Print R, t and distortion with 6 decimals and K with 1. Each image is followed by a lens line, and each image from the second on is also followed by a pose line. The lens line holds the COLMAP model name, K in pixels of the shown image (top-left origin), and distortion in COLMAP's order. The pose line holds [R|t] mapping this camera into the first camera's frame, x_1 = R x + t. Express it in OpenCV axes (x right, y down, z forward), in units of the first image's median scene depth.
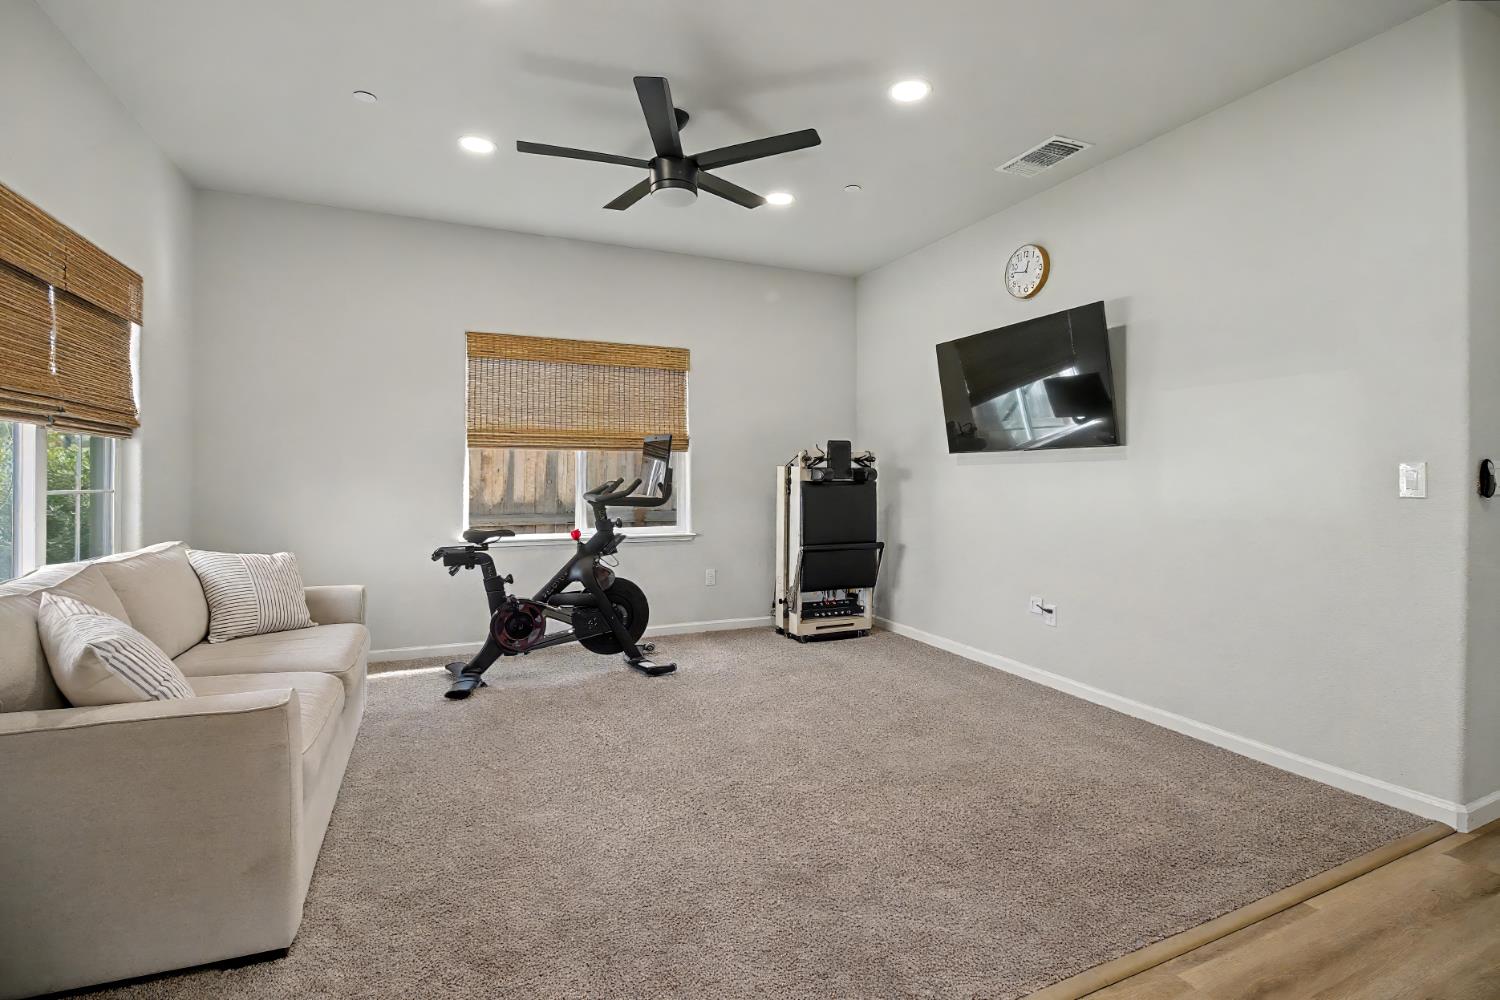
lens RADIAL K [[718.1, 0, 756.5], [0, 718.1, 473.7], [0, 0, 1]] dist [0.000375, -0.000209]
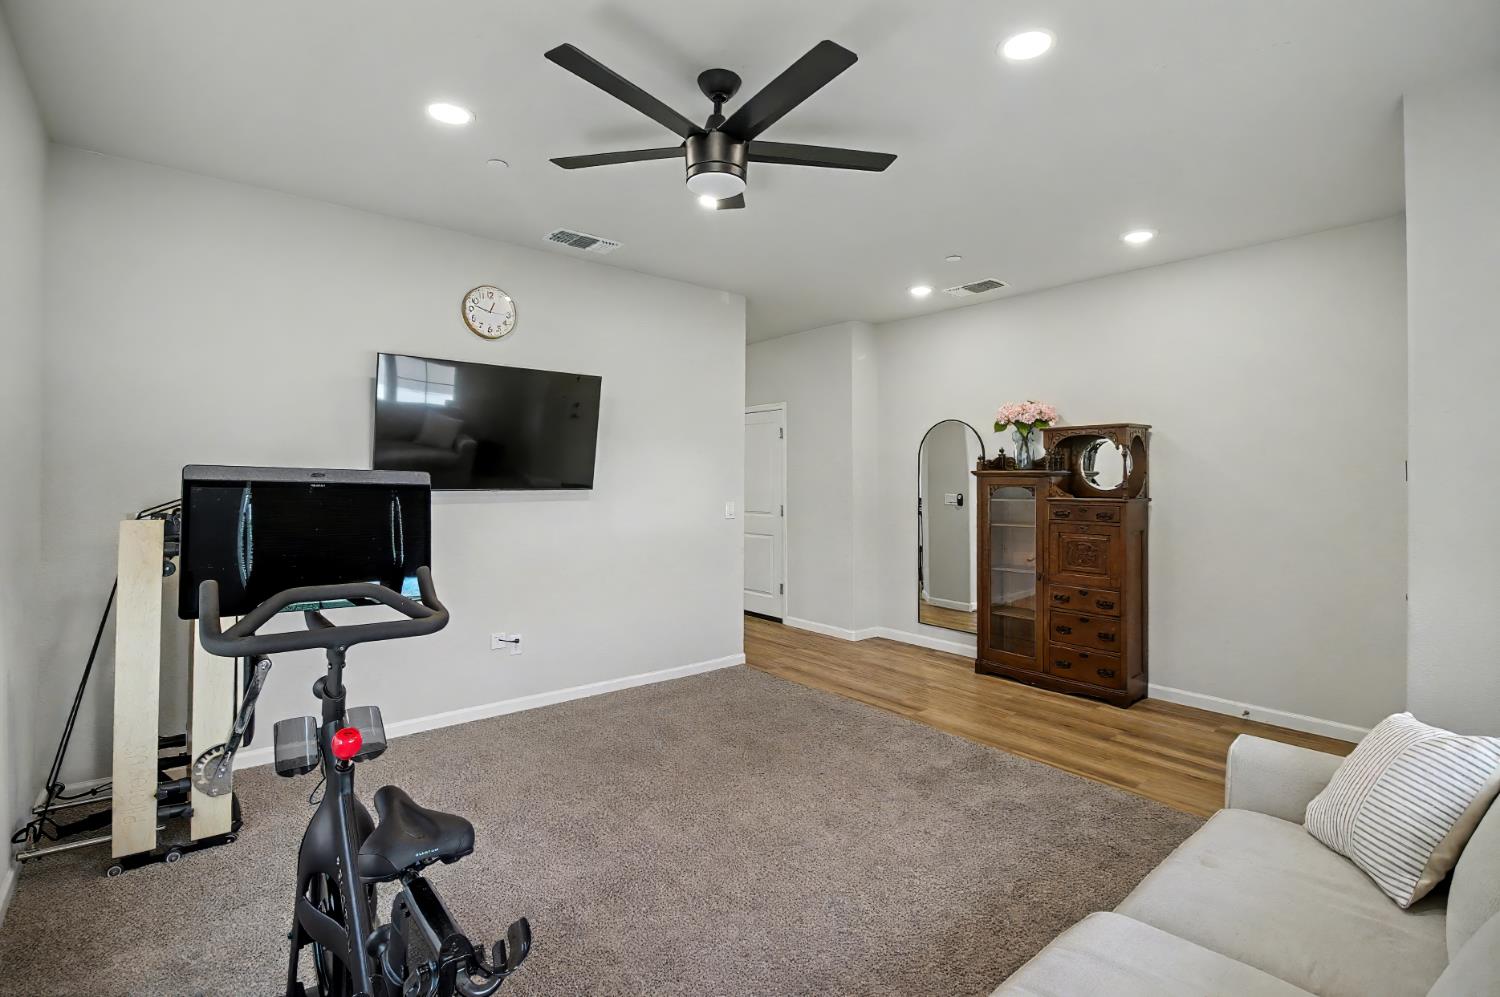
lens RADIAL K [[703.3, 0, 753.1], [0, 703.3, 479.4], [0, 0, 1]] dist [-0.004814, -0.000715]
pose [[-0.275234, -0.002904, 0.961373, -0.657146], [-0.009152, 0.999958, 0.000401, -0.050345], [-0.961334, -0.008688, -0.275249, 0.894740]]
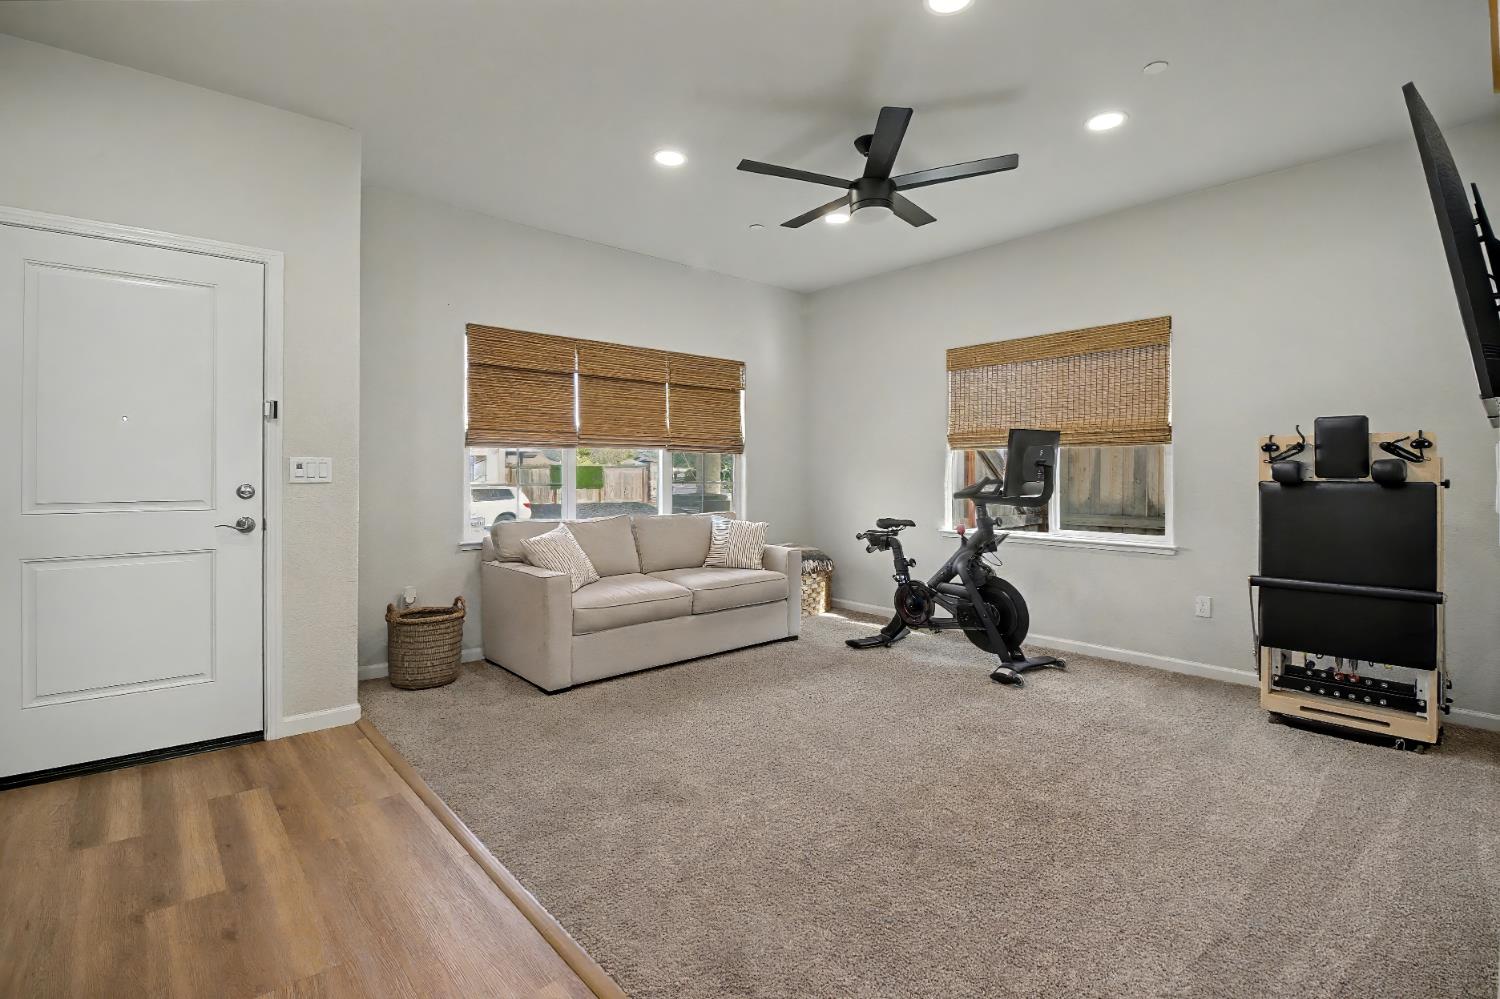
lens RADIAL K [[718.1, 0, 756.5], [0, 718.1, 473.2], [0, 0, 1]] dist [0.000375, -0.000209]
pose [[0.291929, -0.003174, -0.956435, 0.659559], [0.003545, 0.999991, -0.002237, 0.003033], [0.956434, -0.002737, 0.291937, 0.396227]]
